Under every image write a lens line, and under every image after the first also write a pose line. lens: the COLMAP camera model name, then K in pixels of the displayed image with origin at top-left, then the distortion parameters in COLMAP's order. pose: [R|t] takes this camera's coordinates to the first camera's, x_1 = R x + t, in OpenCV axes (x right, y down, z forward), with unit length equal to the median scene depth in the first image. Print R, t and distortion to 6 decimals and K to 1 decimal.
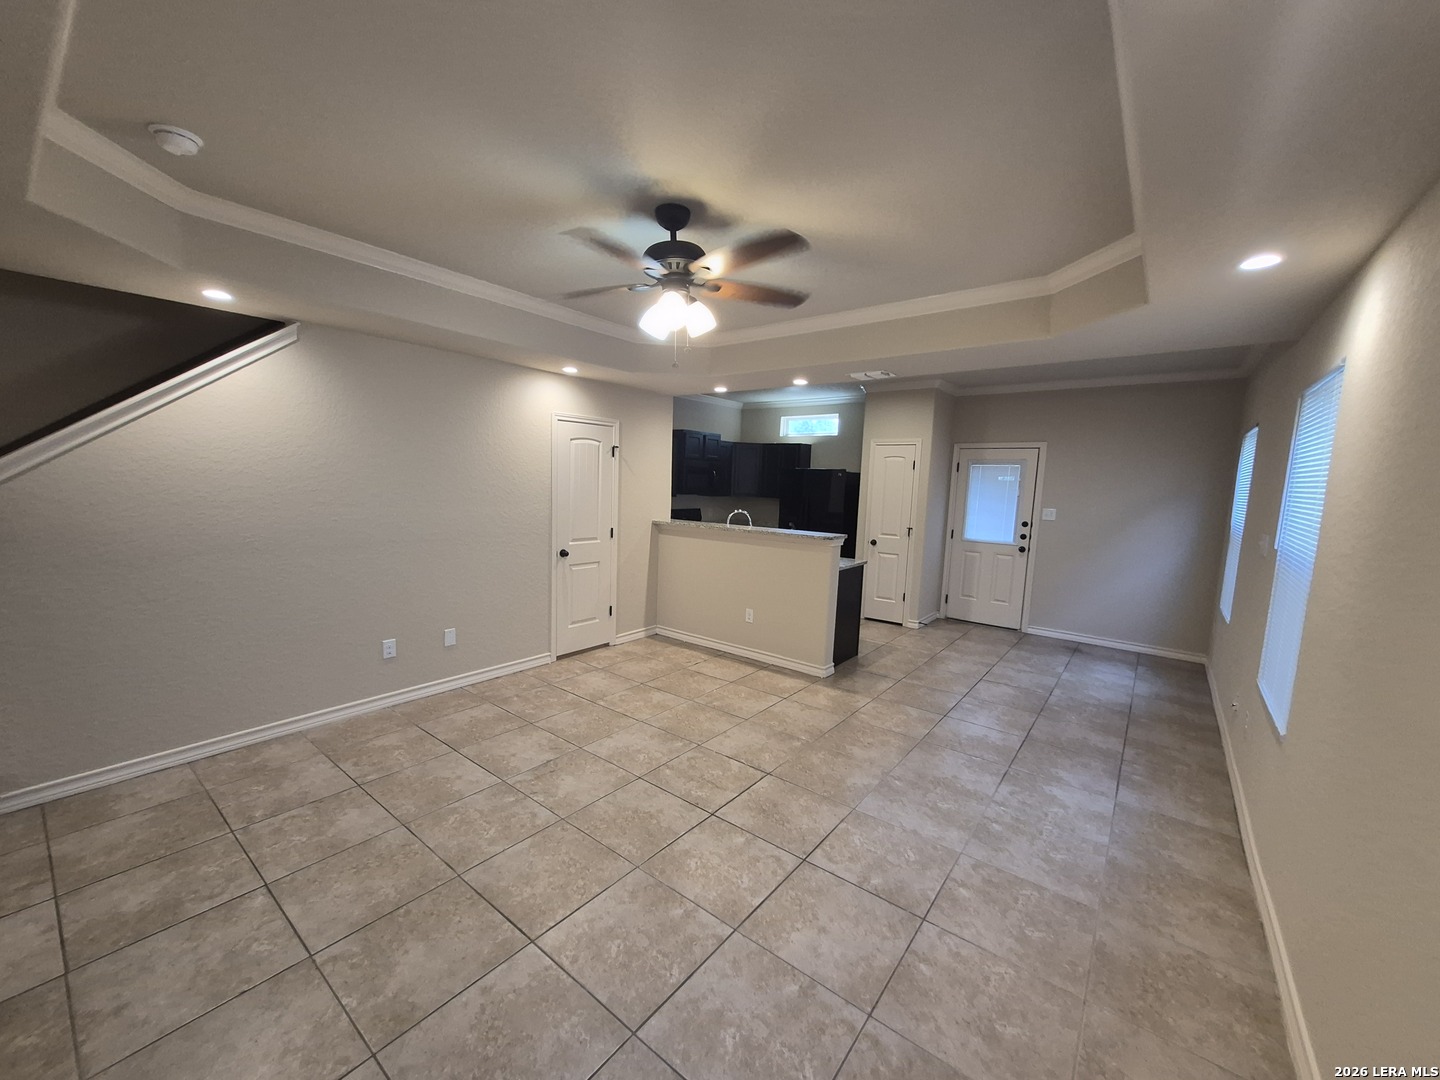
lens RADIAL K [[566.6, 0, 703.7], [0, 566.6, 544.0], [0, 0, 1]] dist [0.008165, -0.000780]
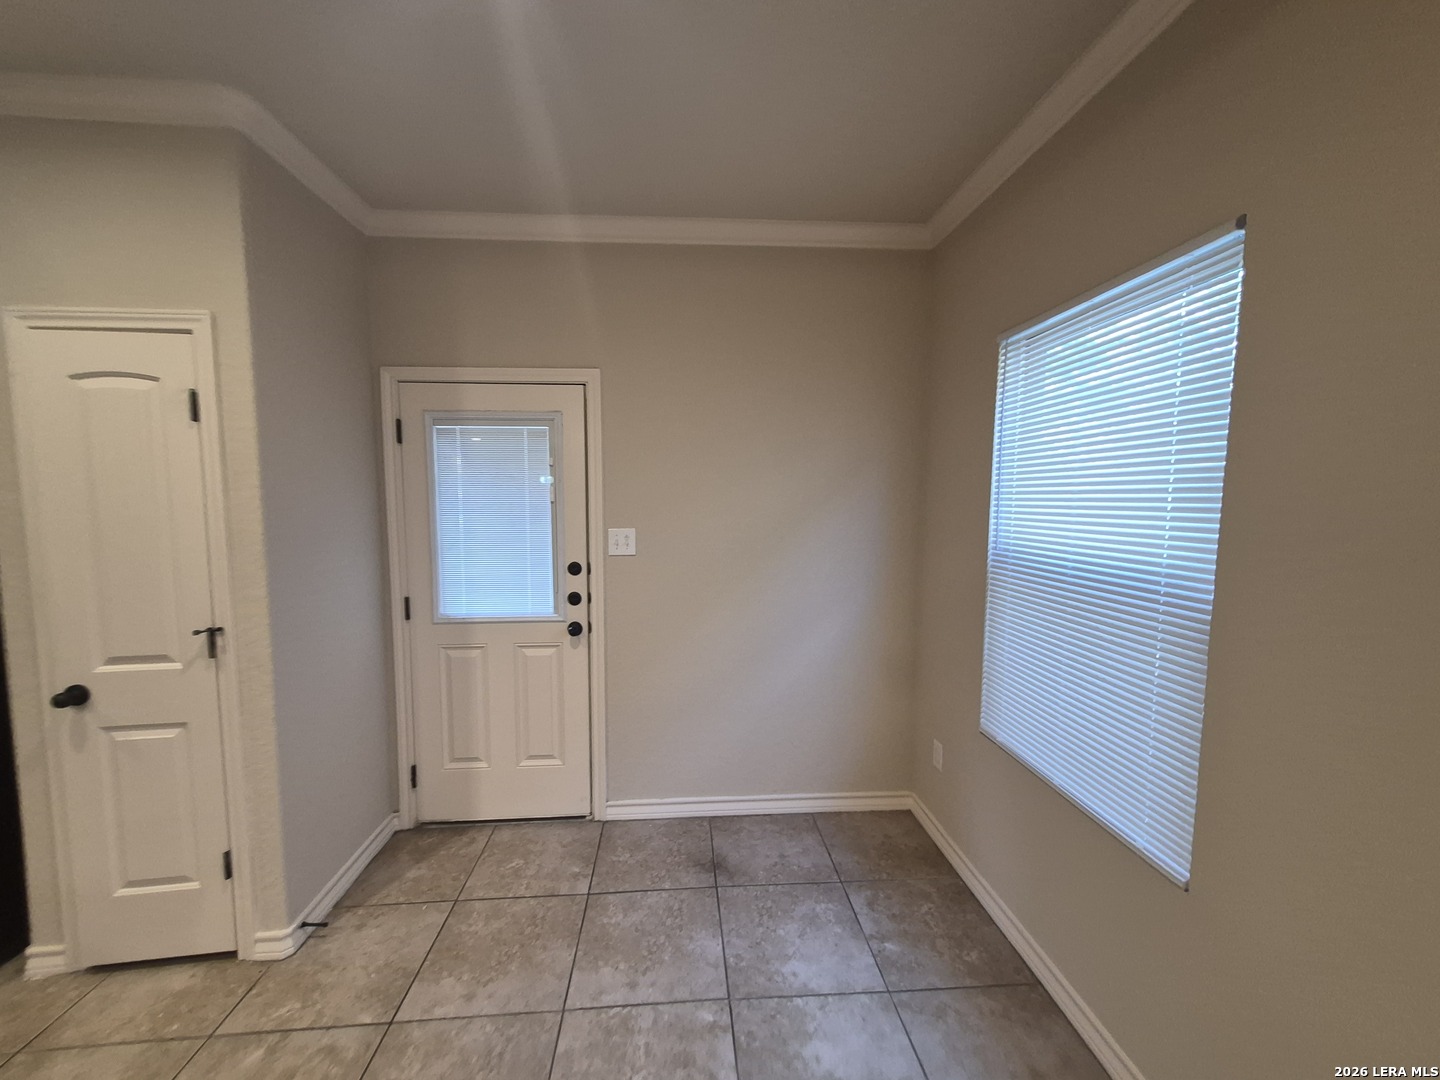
lens RADIAL K [[566.6, 0, 709.0], [0, 566.6, 542.4], [0, 0, 1]] dist [0.008165, -0.000780]
pose [[0.733547, -0.087626, 0.673967, 0.560839], [0.104984, 0.994361, 0.015017, -0.077367], [-0.671482, 0.059740, 0.738609, 0.976327]]
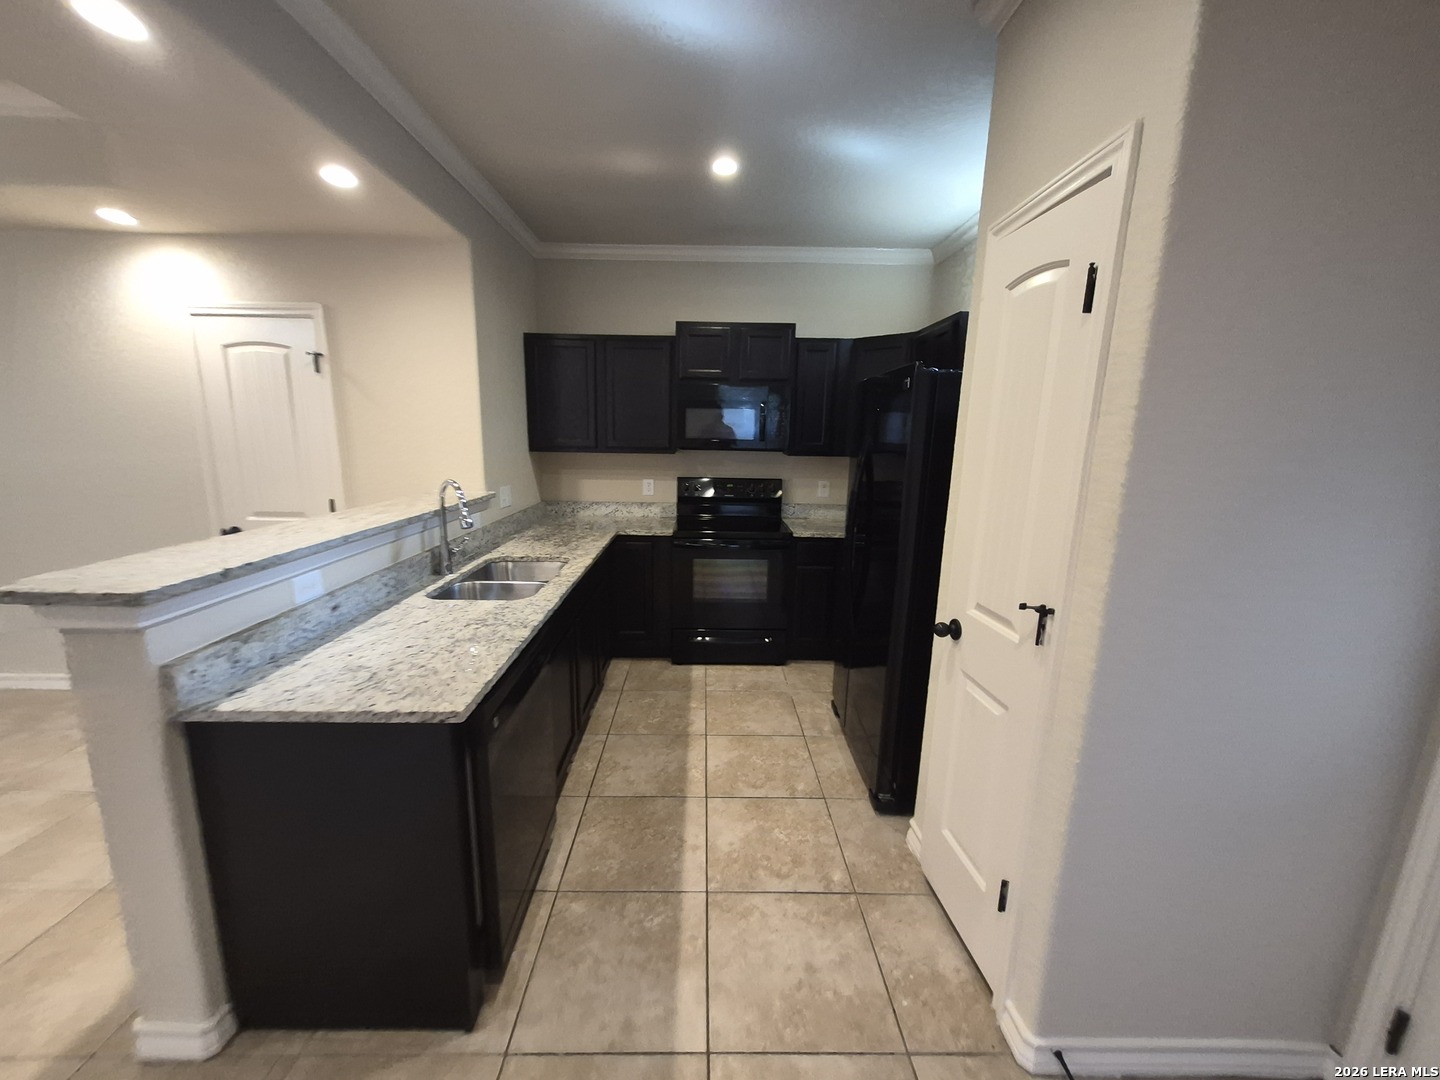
lens RADIAL K [[566.6, 0, 712.6], [0, 566.6, 544.8], [0, 0, 1]] dist [0.008165, -0.000780]
pose [[0.632321, 0.131141, -0.763526, 0.694105], [-0.085351, 0.991361, 0.099589, -0.096341], [0.769990, 0.002196, 0.638052, 1.212114]]
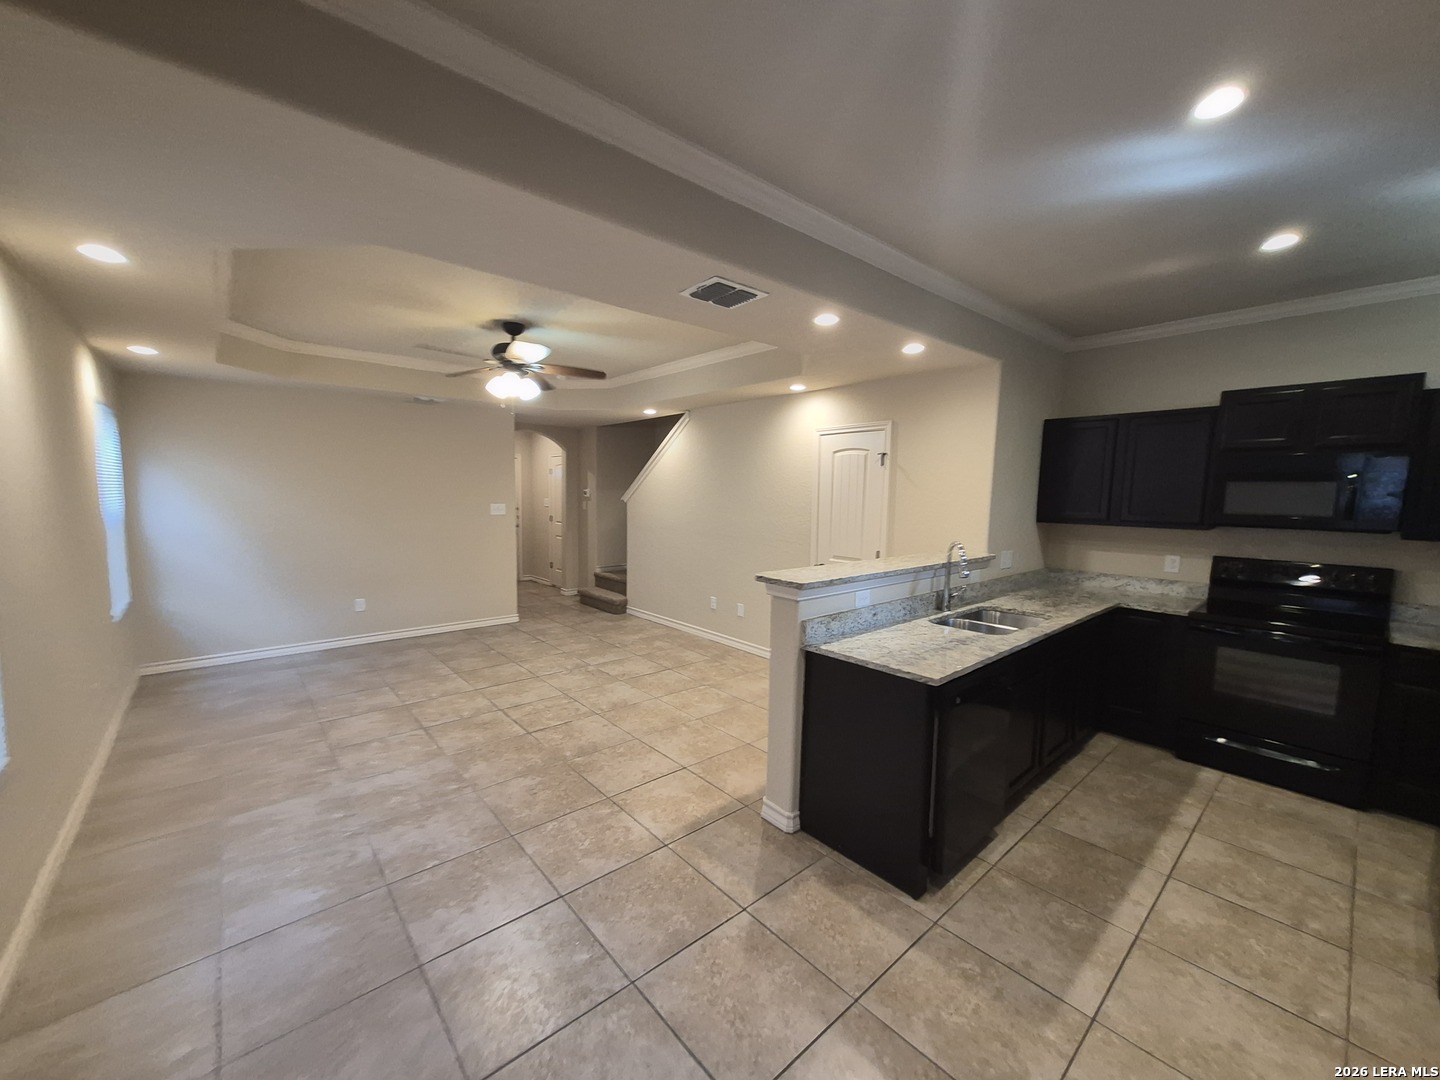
lens RADIAL K [[566.6, 0, 711.5], [0, 566.6, 544.6], [0, 0, 1]] dist [0.008165, -0.000780]
pose [[-0.182306, 0.062535, -0.981251, 0.913298], [-0.131058, 0.987525, 0.087284, -0.102408], [0.974468, 0.144513, -0.171836, 1.178031]]
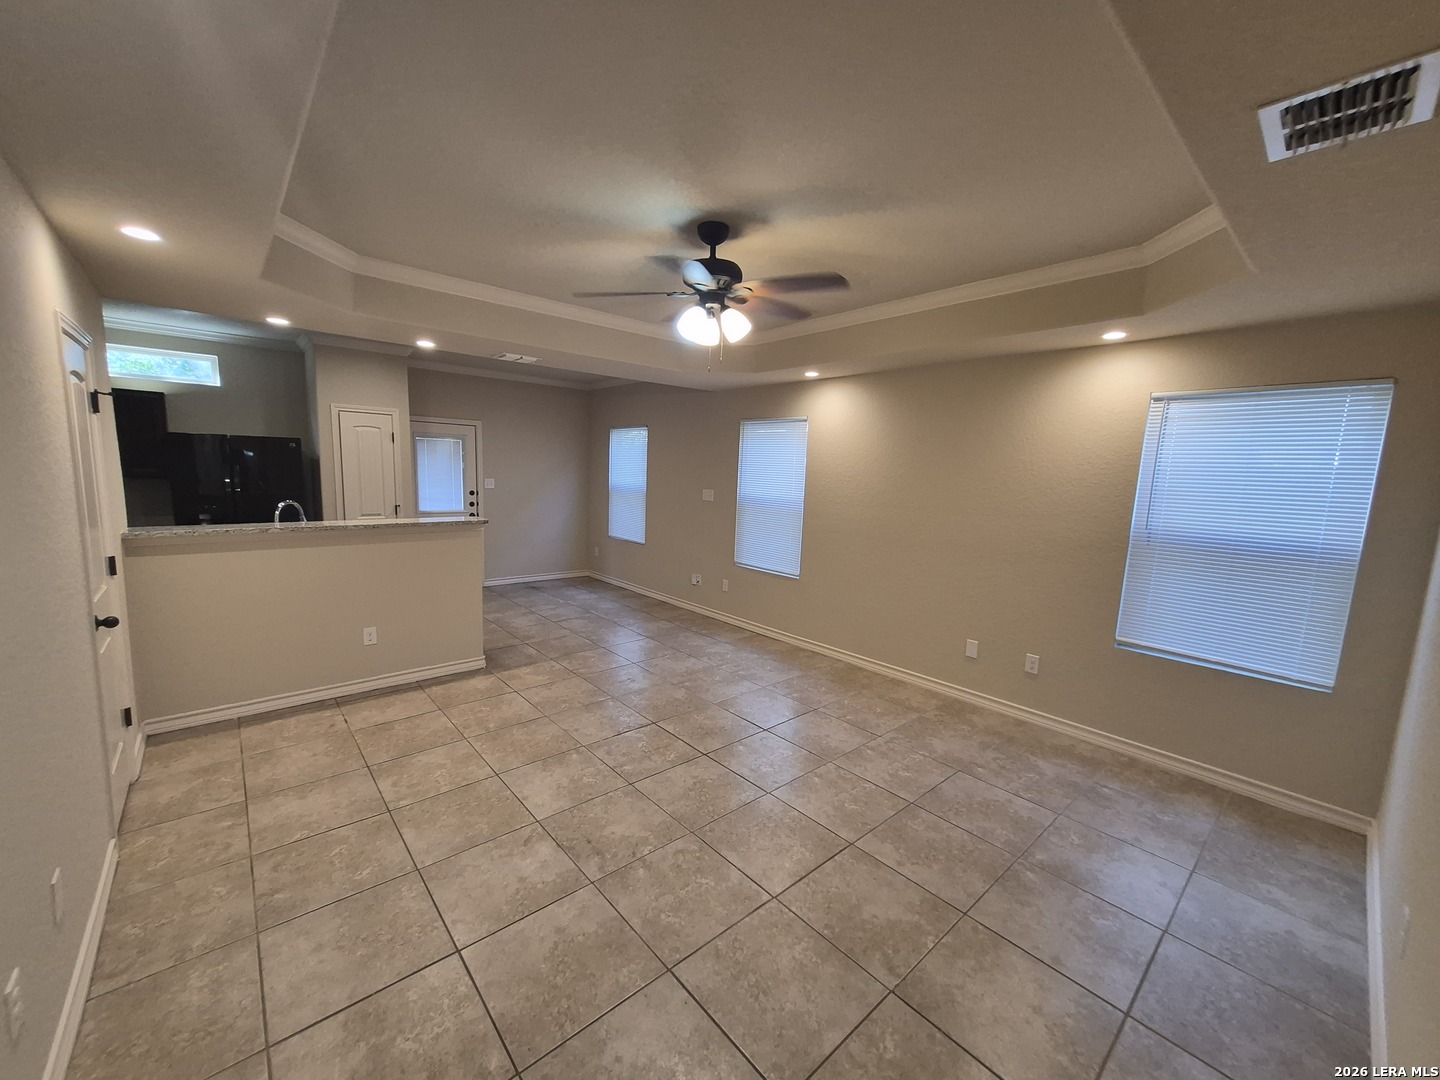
lens RADIAL K [[566.6, 0, 715.8], [0, 566.6, 546.8], [0, 0, 1]] dist [0.008165, -0.000780]
pose [[0.172742, -0.160801, 0.971753, -0.725357], [0.084806, 0.985348, 0.147975, -0.085999], [-0.981309, 0.056849, 0.183848, 0.500474]]
